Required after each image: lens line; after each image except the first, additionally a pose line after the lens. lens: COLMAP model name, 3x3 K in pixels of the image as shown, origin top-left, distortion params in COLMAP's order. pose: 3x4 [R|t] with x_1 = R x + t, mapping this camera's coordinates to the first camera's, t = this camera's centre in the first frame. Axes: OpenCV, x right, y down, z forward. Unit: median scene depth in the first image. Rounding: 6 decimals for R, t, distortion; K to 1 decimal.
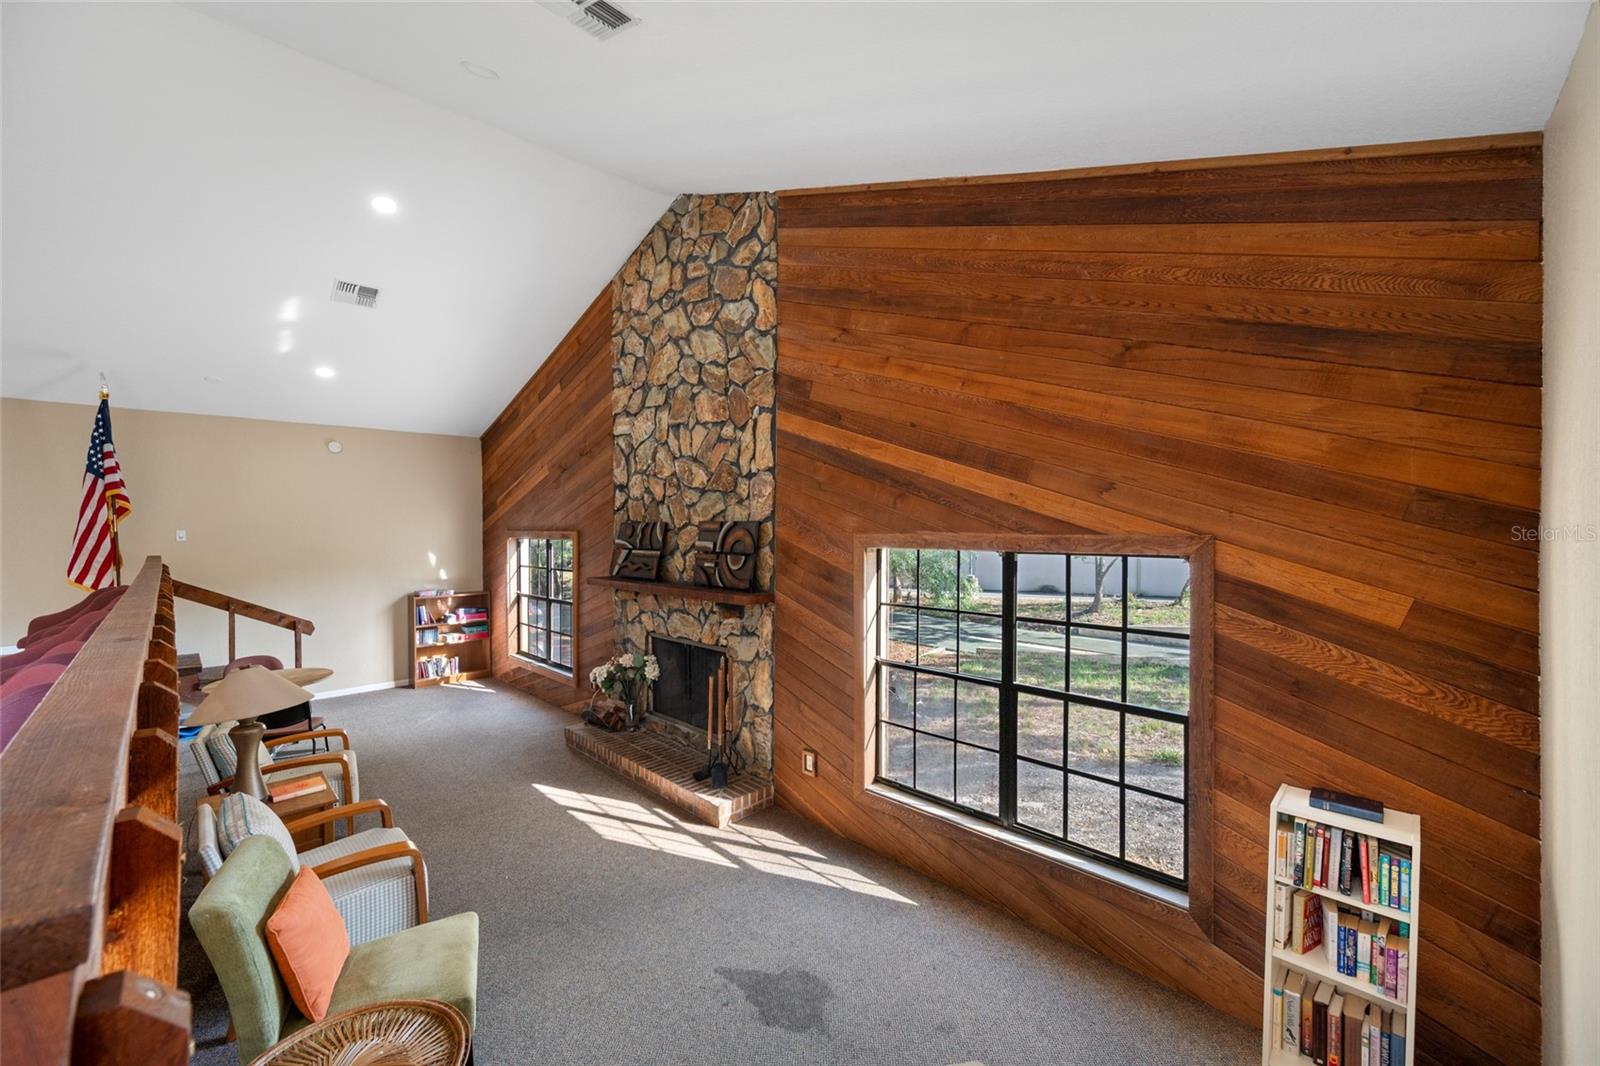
lens RADIAL K [[628.0, 0, 788.2], [0, 628.0, 527.7], [0, 0, 1]] dist [0.002732, -0.000780]
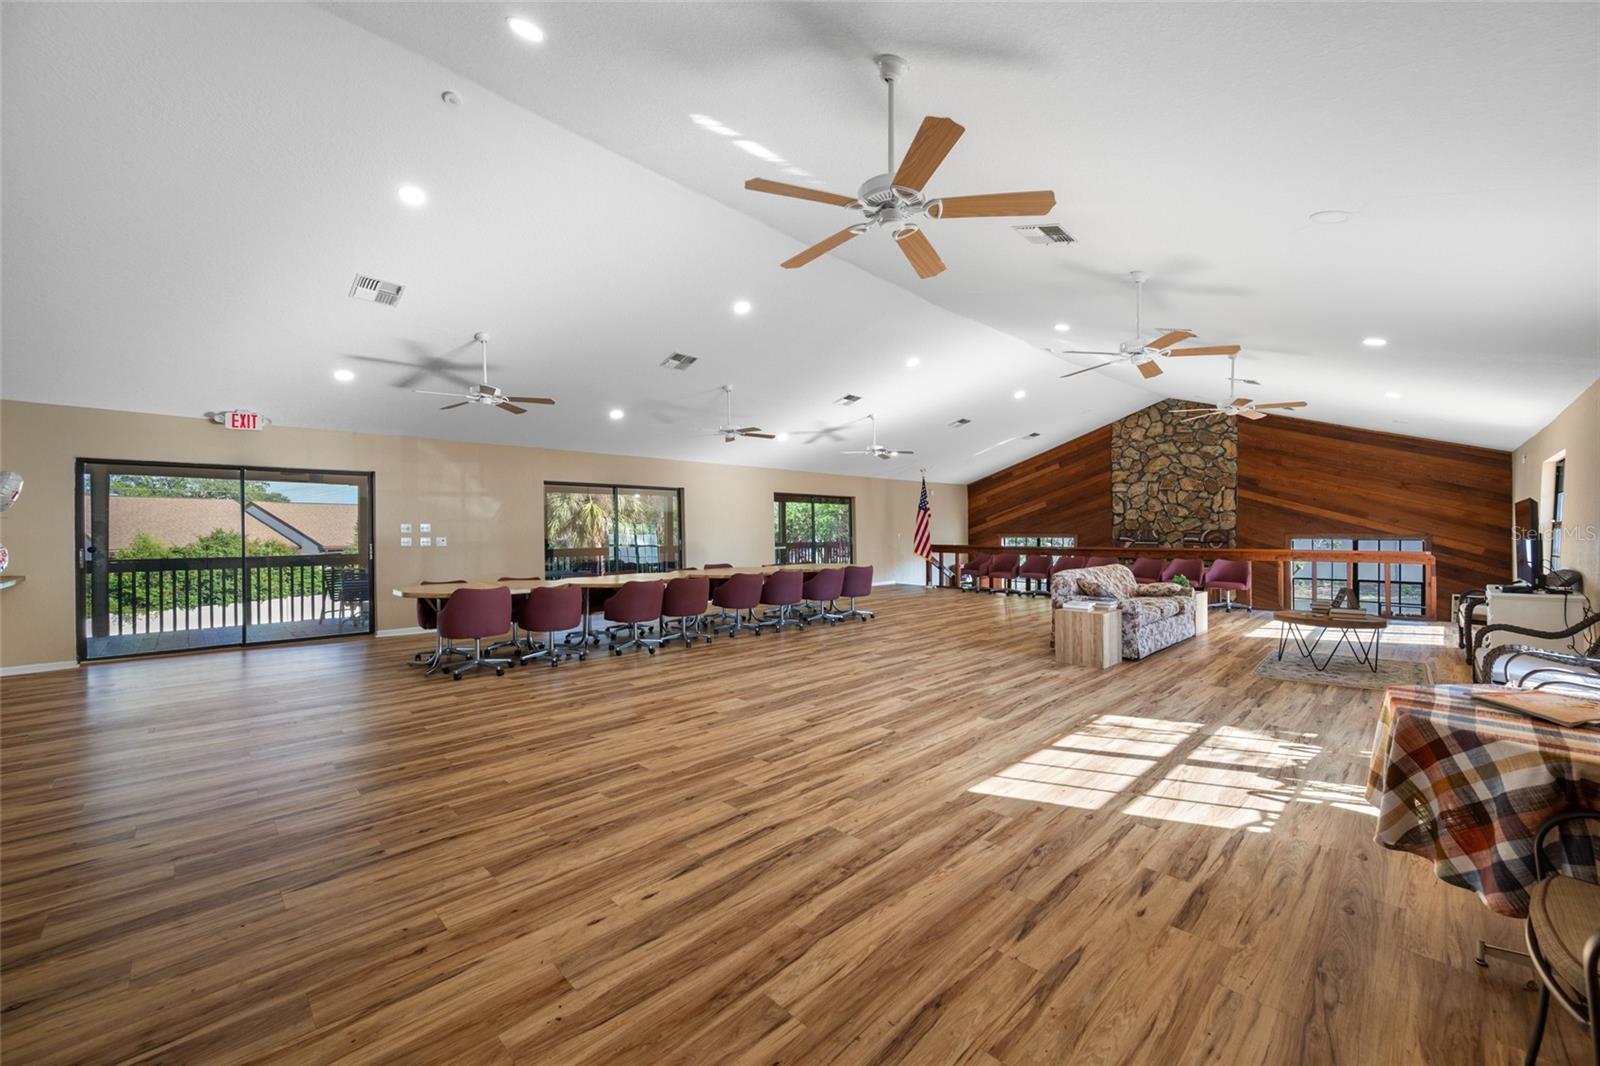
lens RADIAL K [[628.0, 0, 801.1], [0, 628.0, 528.5], [0, 0, 1]] dist [0.002732, -0.000780]
pose [[0.999863, -0.002606, -0.016331, -1.760661], [0.002561, 0.999993, -0.002824, -0.013497], [0.016338, 0.002781, 0.999863, -1.650203]]
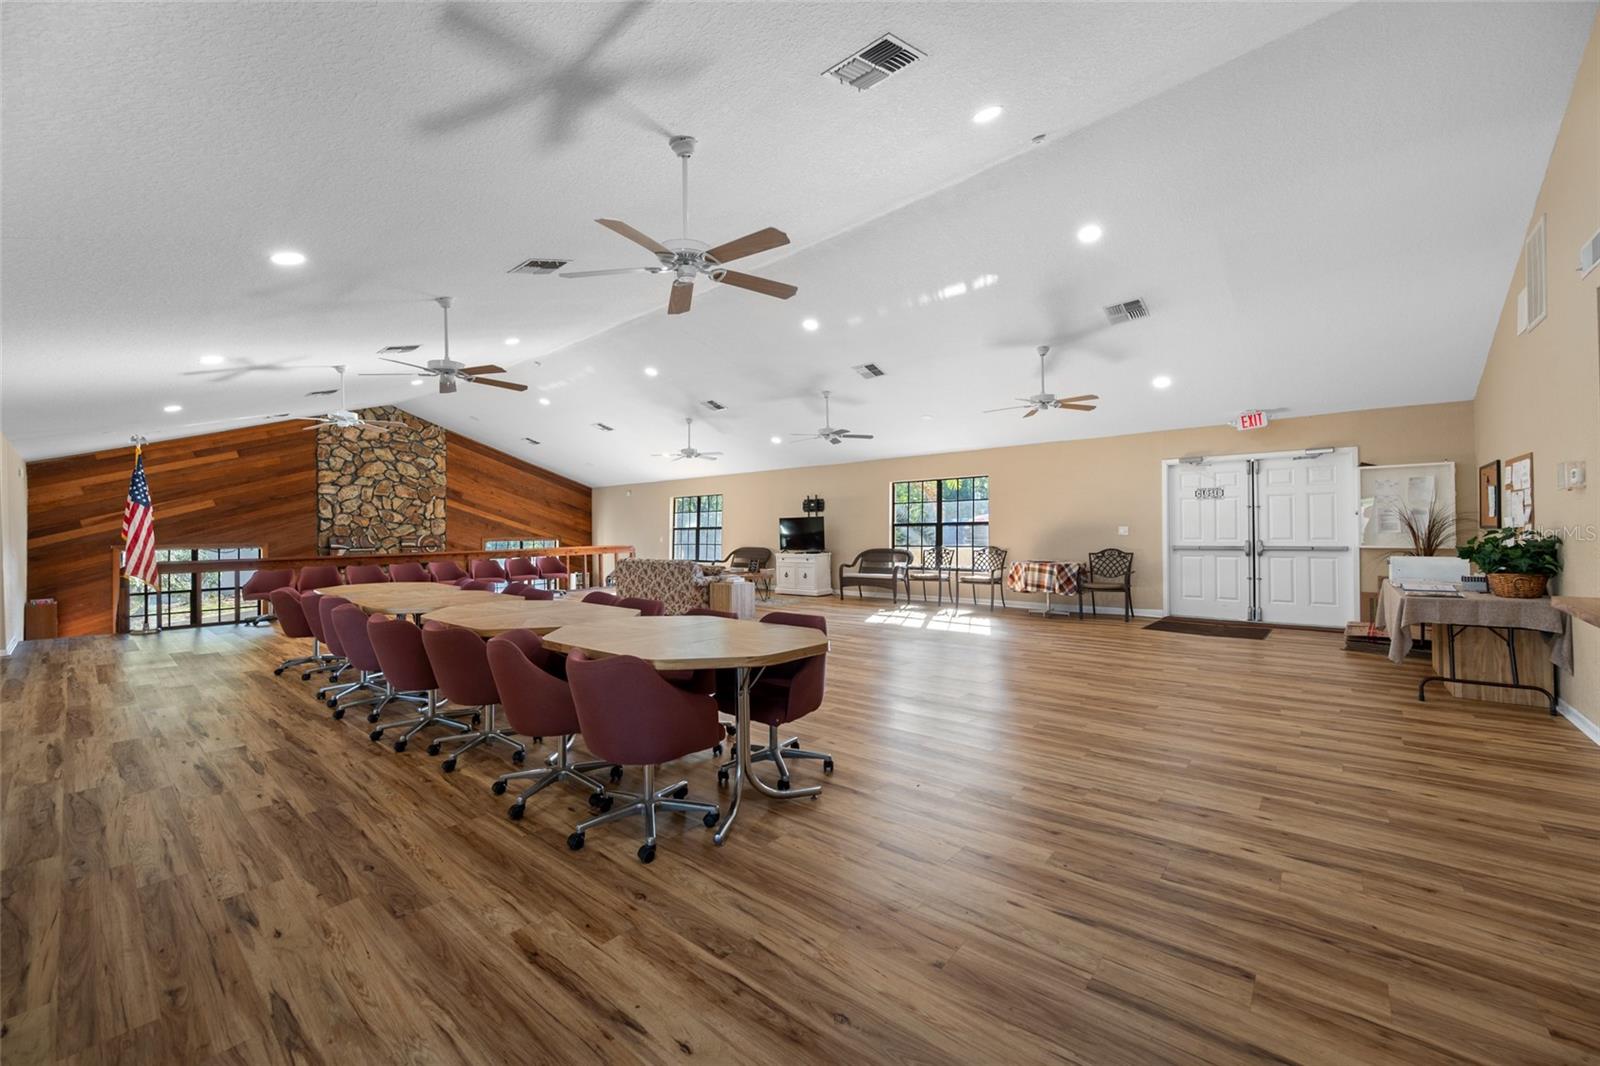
lens RADIAL K [[628.0, 0, 789.5], [0, 628.0, 525.6], [0, 0, 1]] dist [0.002732, -0.000780]
pose [[-0.052465, 0.007028, 0.998598, -3.037842], [0.013995, 0.999882, -0.006301, -0.013167], [-0.998525, 0.013645, -0.052557, -0.497638]]
